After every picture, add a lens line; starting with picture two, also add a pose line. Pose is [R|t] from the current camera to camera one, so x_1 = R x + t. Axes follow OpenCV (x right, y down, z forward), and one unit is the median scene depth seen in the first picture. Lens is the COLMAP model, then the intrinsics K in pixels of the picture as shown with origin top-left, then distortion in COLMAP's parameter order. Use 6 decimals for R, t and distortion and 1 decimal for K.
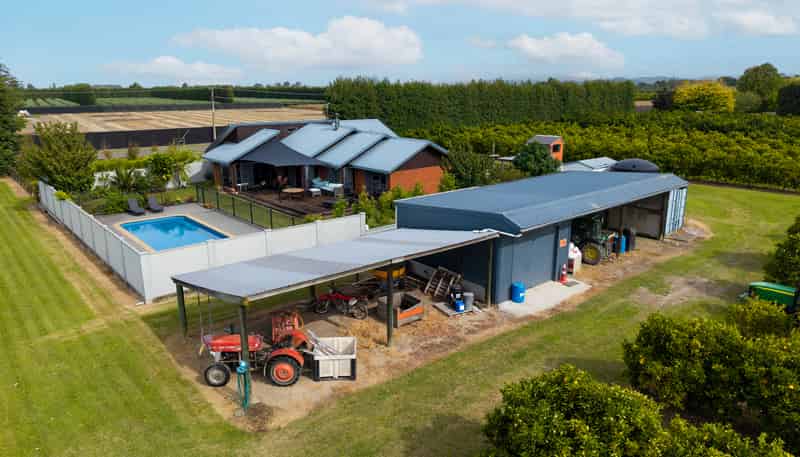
lens RADIAL K [[539.9, 0, 403.4], [0, 539.9, 227.9], [0, 0, 1]] dist [0.003405, -0.002471]
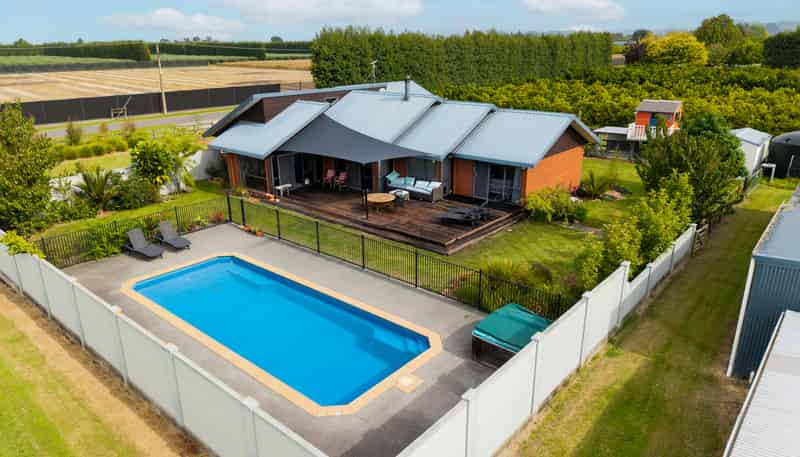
lens RADIAL K [[539.9, 0, 396.7], [0, 539.9, 228.4], [0, 0, 1]] dist [0.003405, -0.002471]
pose [[0.990221, -0.050996, 0.129857, -0.222015], [0.040812, 0.995966, 0.079915, -0.068683], [-0.133408, -0.073834, 0.988307, 0.284466]]
